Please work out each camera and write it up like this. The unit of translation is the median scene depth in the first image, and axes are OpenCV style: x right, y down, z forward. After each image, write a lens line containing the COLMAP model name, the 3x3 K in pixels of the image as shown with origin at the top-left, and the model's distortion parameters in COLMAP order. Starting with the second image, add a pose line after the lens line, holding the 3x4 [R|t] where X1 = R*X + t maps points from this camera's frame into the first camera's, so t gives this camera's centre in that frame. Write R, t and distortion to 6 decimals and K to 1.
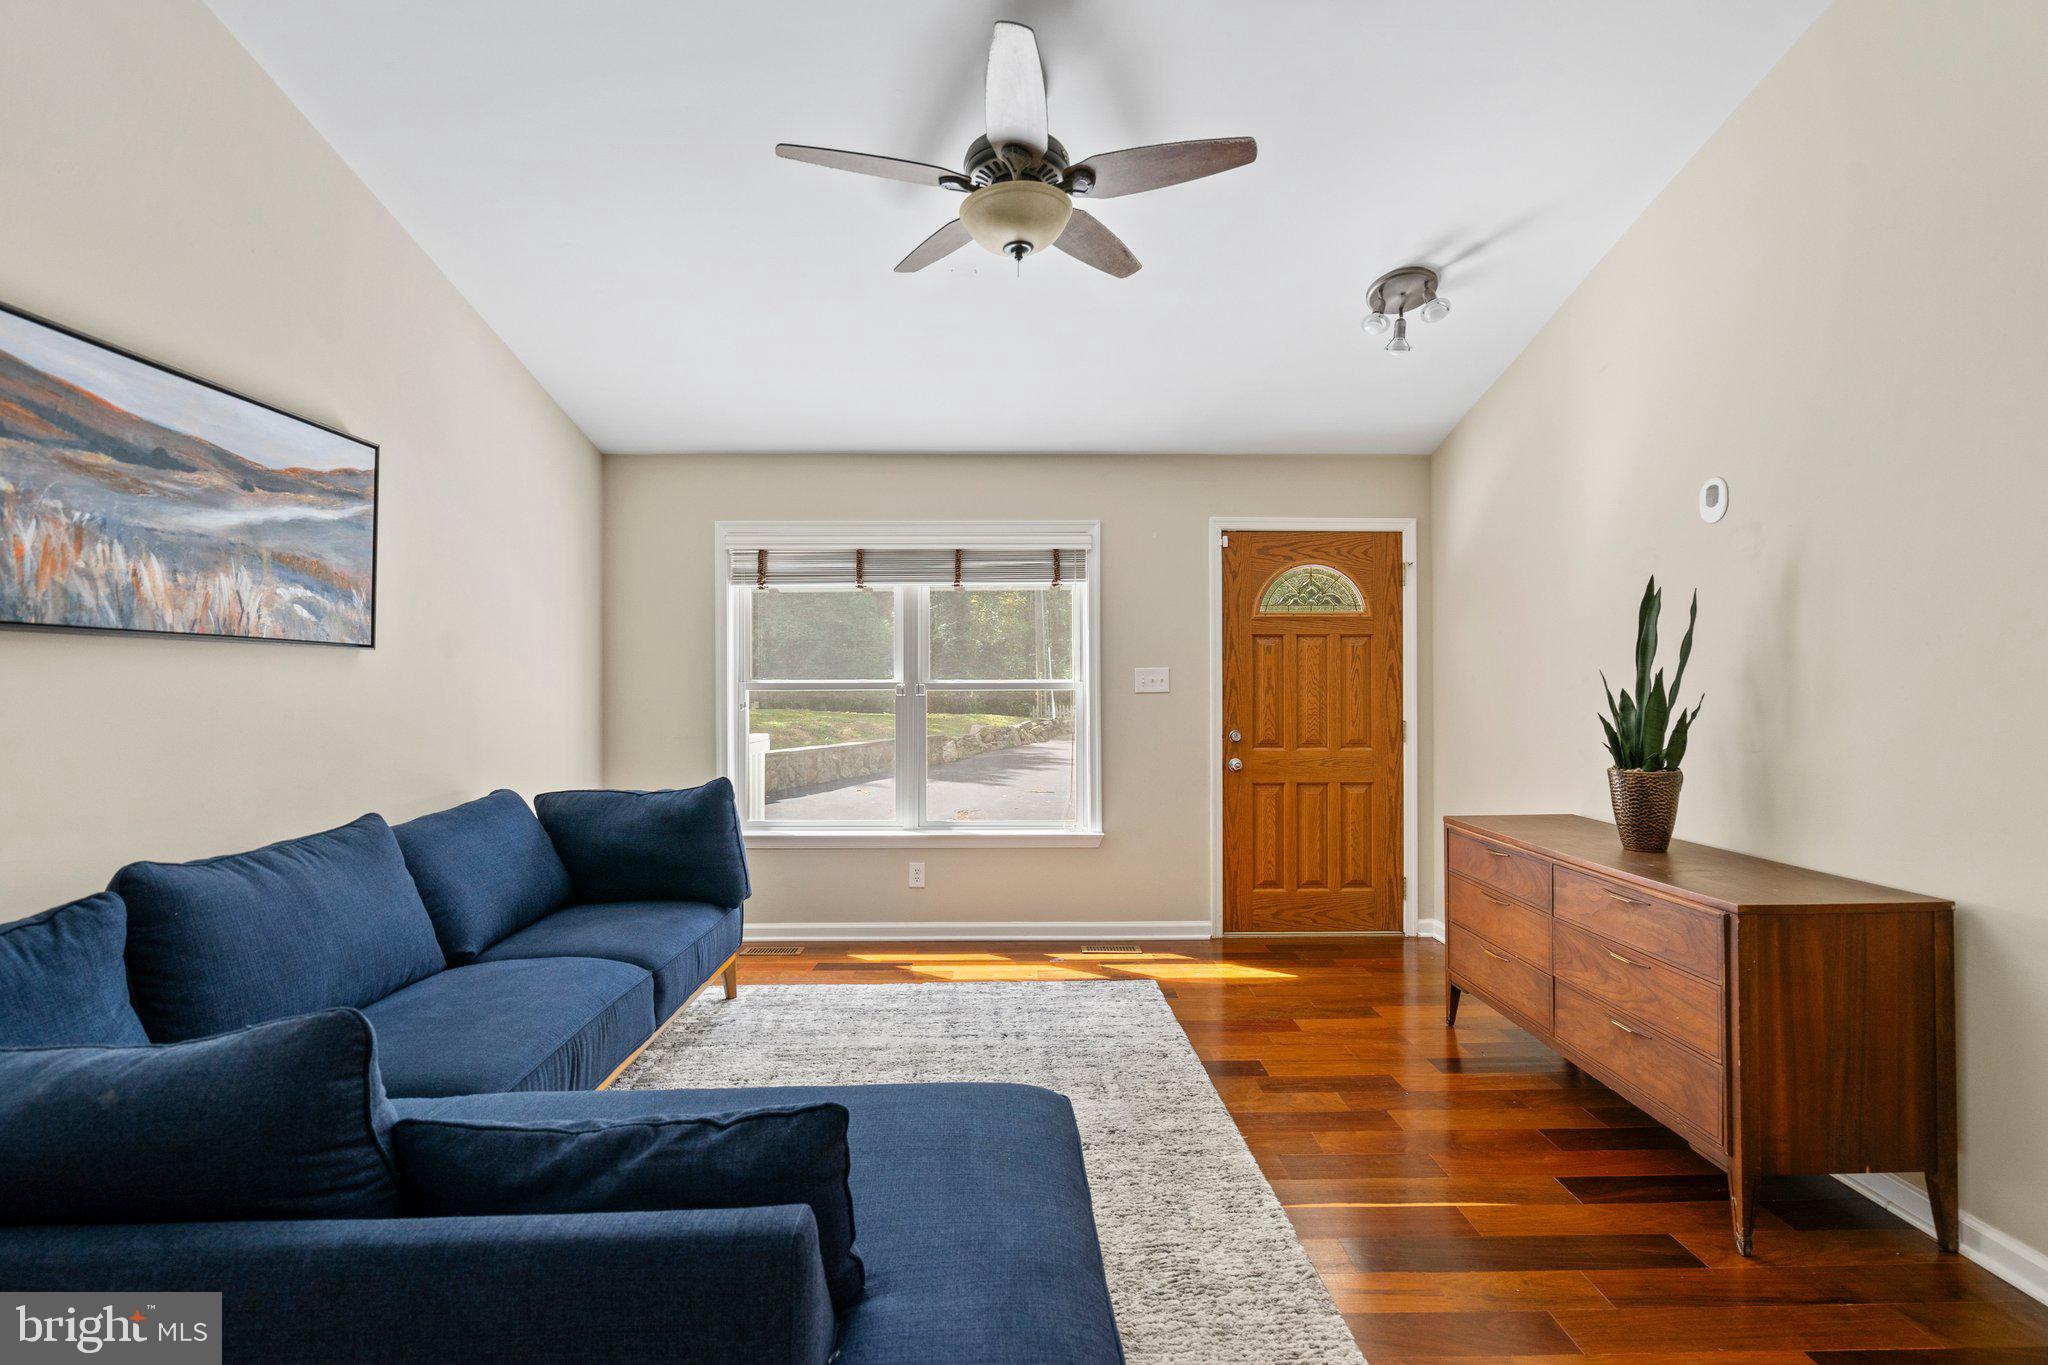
lens RADIAL K [[930.3, 0, 1028.6], [0, 930.3, 685.0], [0, 0, 1]] dist [-0.008802, 0.001582]
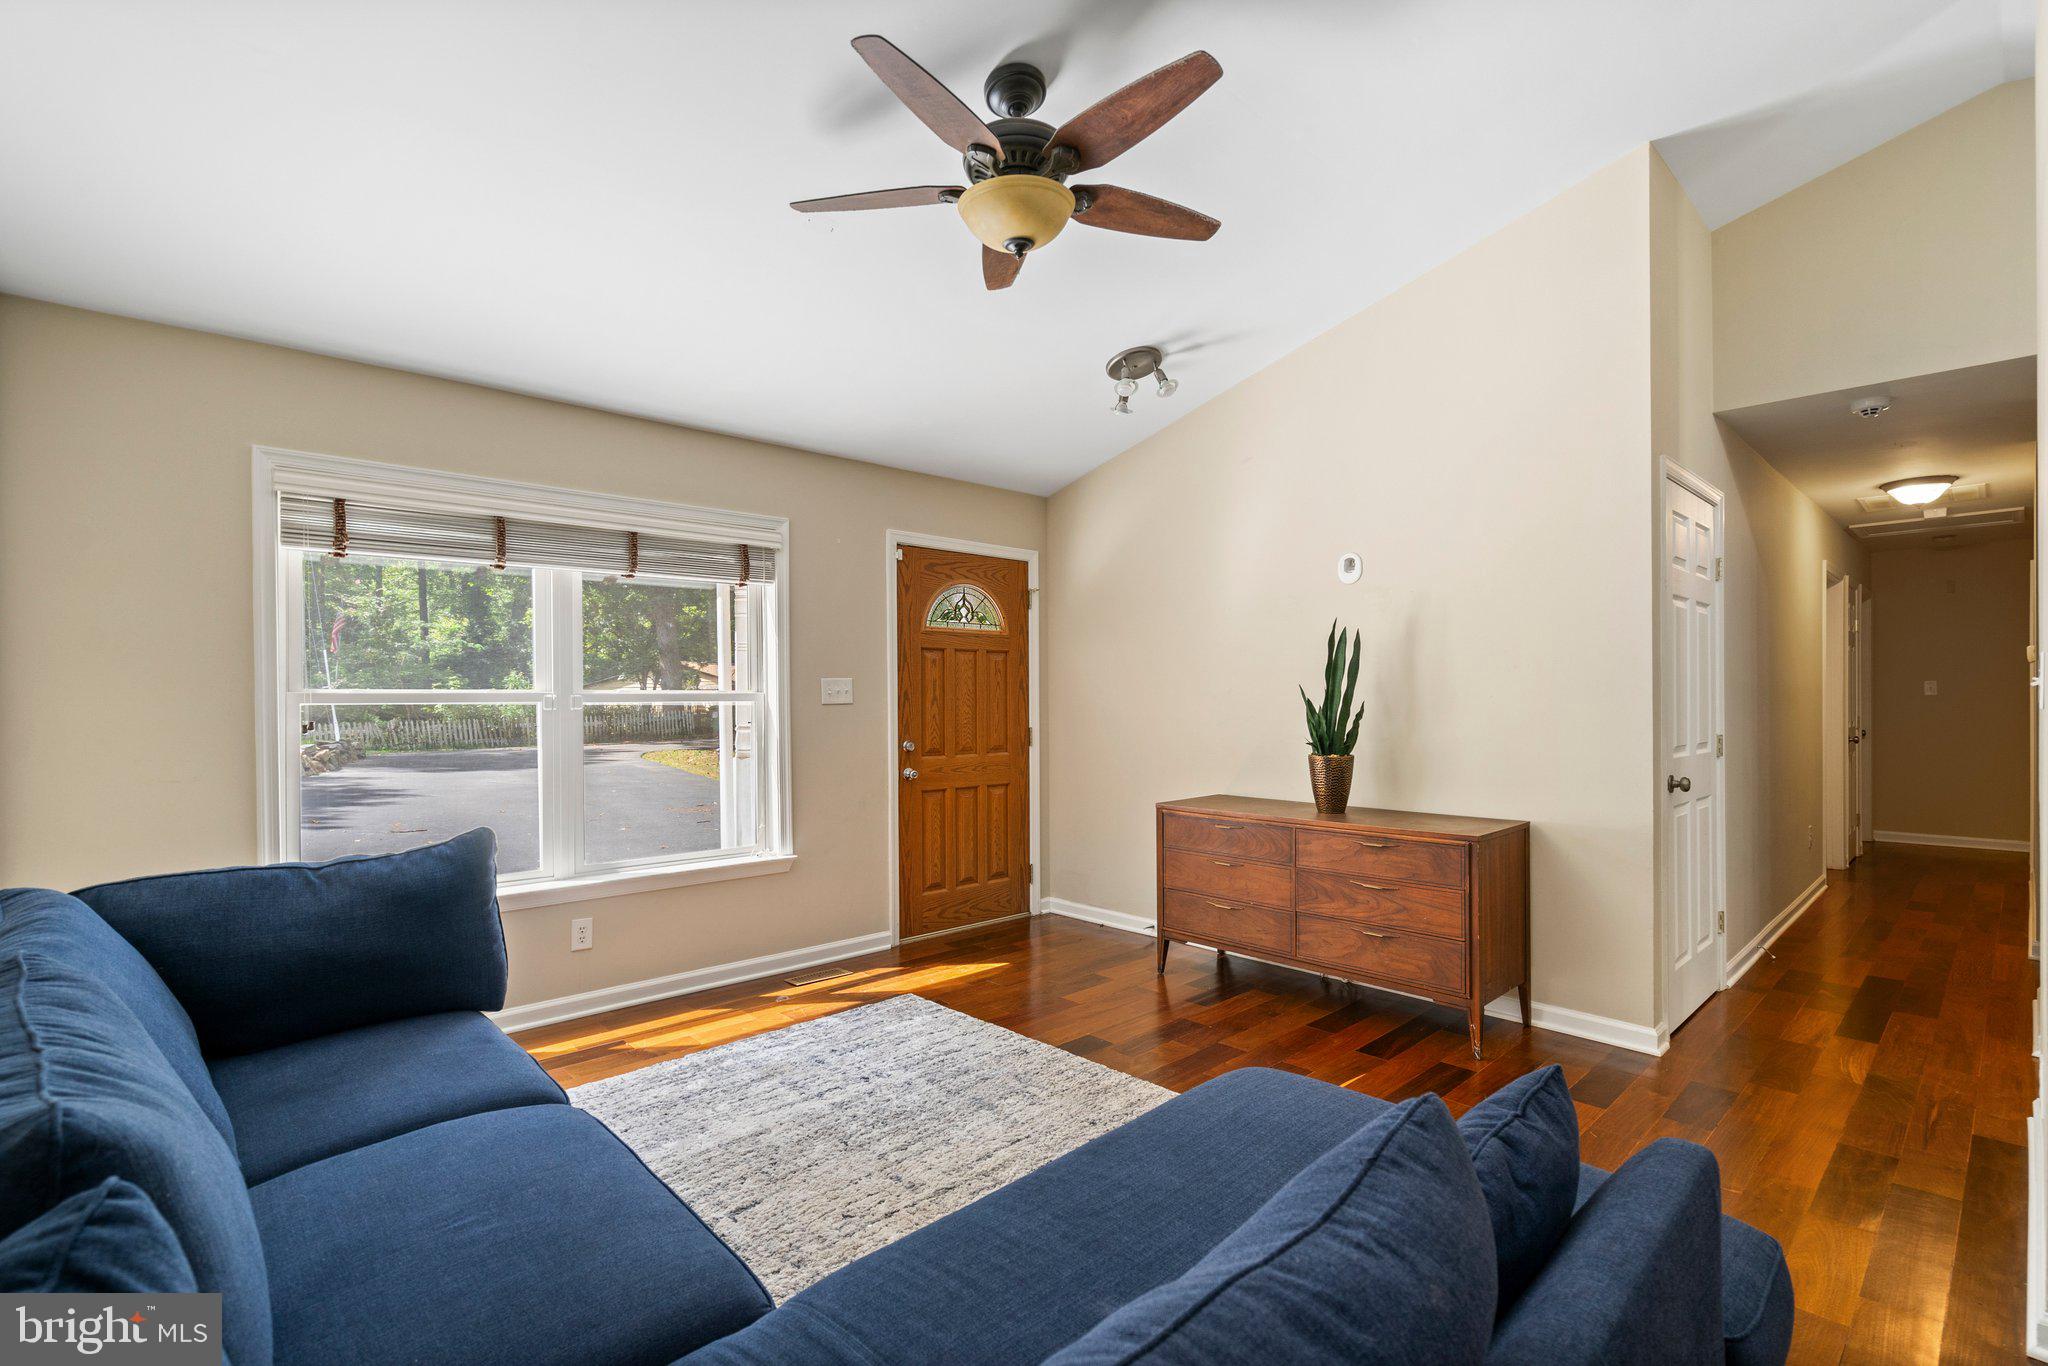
lens RADIAL K [[930.3, 0, 1024.4], [0, 930.3, 703.2], [0, 0, 1]] dist [-0.008802, 0.001582]
pose [[0.742884, -0.005335, 0.669399, -0.395033], [0.001483, 0.999979, 0.006324, 0.001499], [-0.669418, -0.003706, 0.742876, 0.164892]]
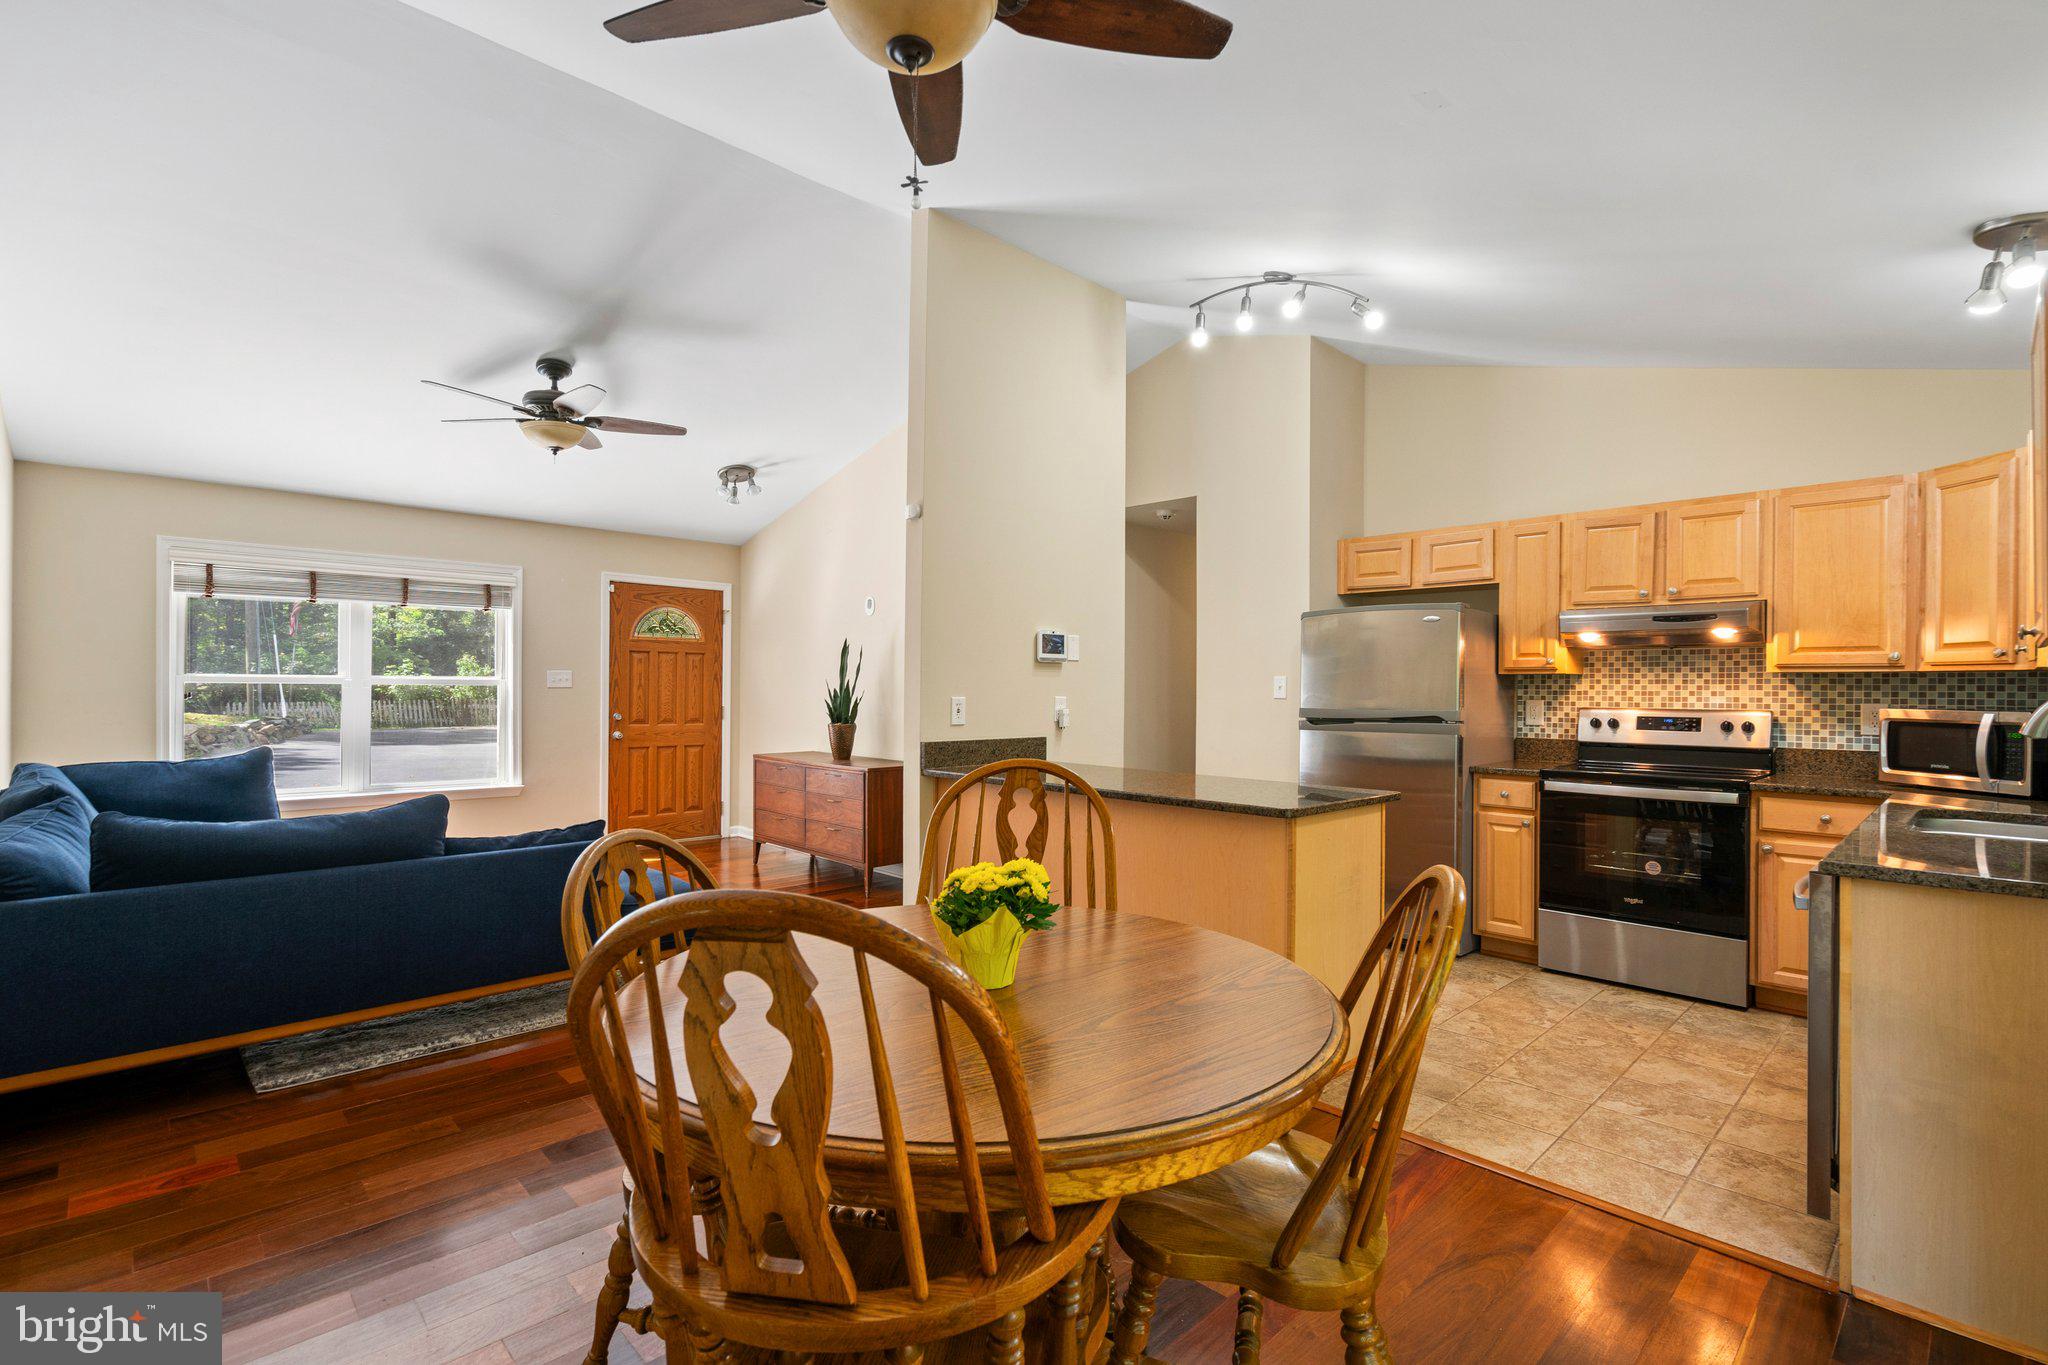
lens RADIAL K [[930.3, 0, 1022.8], [0, 930.3, 687.1], [0, 0, 1]] dist [-0.008802, 0.001582]
pose [[0.730839, 0.010404, 0.682470, -0.354725], [-0.013434, 0.999909, -0.000857, -0.001422], [-0.682418, -0.008542, 0.730913, -0.604540]]
